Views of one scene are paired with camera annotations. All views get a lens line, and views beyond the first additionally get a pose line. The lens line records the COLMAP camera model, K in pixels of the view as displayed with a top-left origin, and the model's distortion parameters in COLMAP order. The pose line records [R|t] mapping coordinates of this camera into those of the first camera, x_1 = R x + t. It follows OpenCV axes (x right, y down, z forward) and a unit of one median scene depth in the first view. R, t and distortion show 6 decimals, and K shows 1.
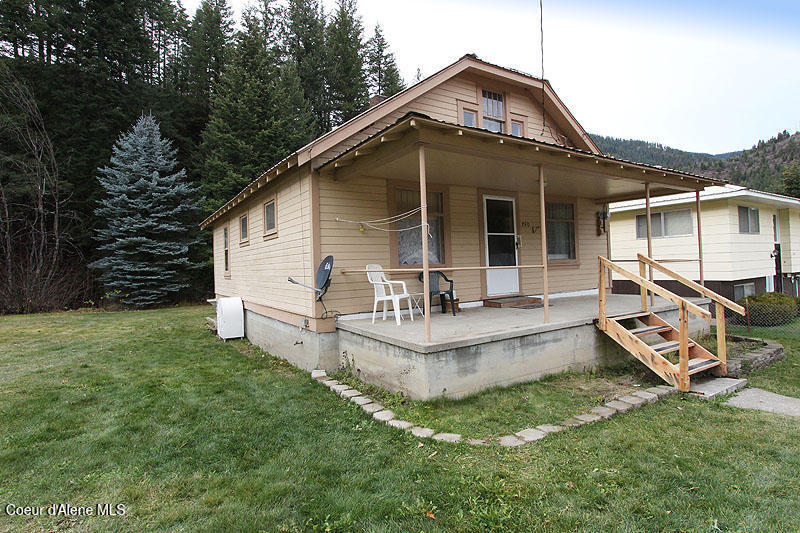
lens RADIAL K [[432.3, 0, 382.5], [0, 432.3, 264.0], [0, 0, 1]] dist [-0.028713, 0.000254]
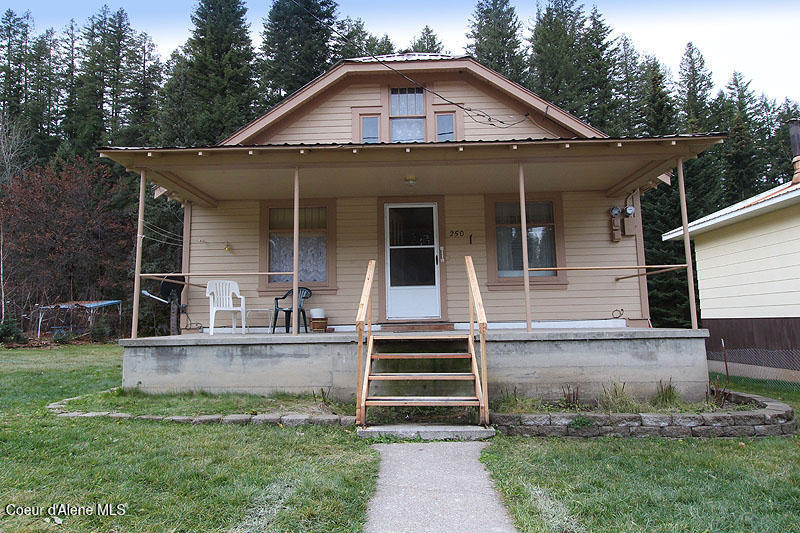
lens RADIAL K [[493.9, 0, 371.2], [0, 493.9, 266.2], [0, 0, 1]] dist [-0.003858, -0.000936]
pose [[0.815343, -0.042785, -0.577395, 0.788365], [-0.011365, 0.995891, -0.089844, 0.058387], [0.578867, 0.079816, 0.811506, 0.169252]]
